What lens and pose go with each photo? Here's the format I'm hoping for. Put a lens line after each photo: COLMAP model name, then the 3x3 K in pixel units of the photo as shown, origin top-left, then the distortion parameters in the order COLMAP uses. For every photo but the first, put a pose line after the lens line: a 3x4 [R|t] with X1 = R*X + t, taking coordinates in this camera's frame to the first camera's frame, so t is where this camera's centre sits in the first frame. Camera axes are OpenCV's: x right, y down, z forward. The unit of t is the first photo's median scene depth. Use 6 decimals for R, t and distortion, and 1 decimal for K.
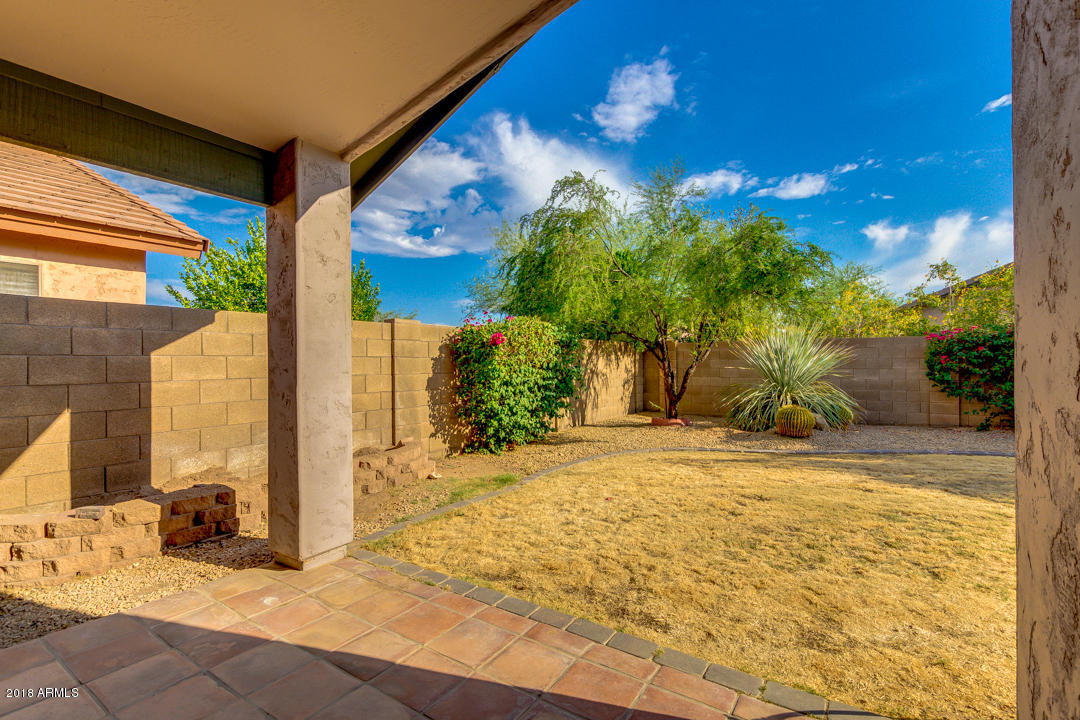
lens RADIAL K [[505.6, 0, 534.7], [0, 505.6, 364.9], [0, 0, 1]] dist [0.010106, -0.003805]
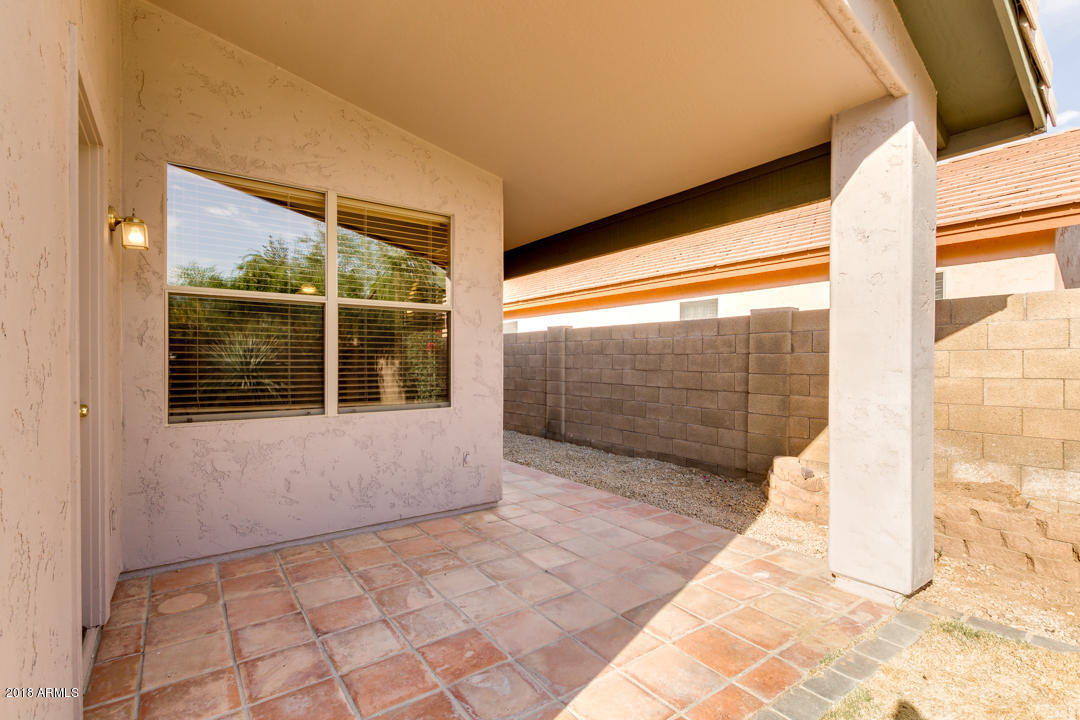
lens RADIAL K [[505.6, 0, 539.0], [0, 505.6, 358.6], [0, 0, 1]] dist [0.010106, -0.003805]
pose [[-0.347831, 0.002609, -0.937554, 0.579377], [-0.004829, 0.999978, 0.004575, -0.004796], [0.937545, 0.006119, -0.347810, 0.800864]]
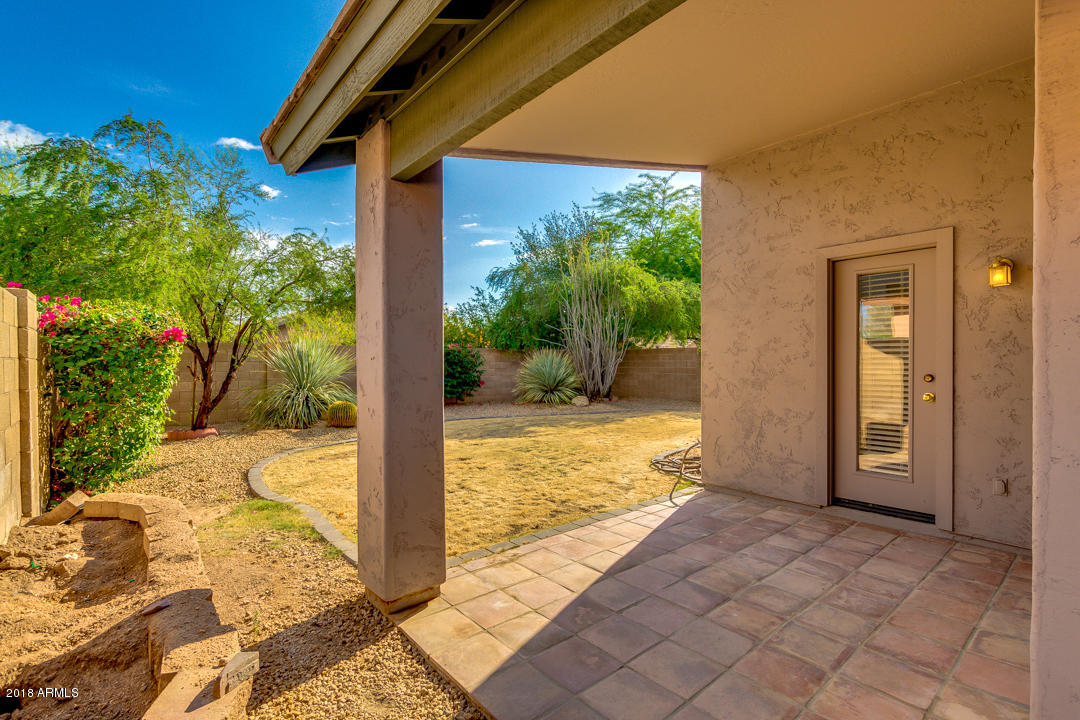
lens RADIAL K [[505.6, 0, 546.0], [0, 505.6, 362.5], [0, 0, 1]] dist [0.010106, -0.003805]
pose [[0.246241, 0.001536, 0.969208, -1.285374], [0.005648, 0.999979, -0.003019, -0.014209], [-0.969192, 0.006217, 0.246227, 0.573887]]
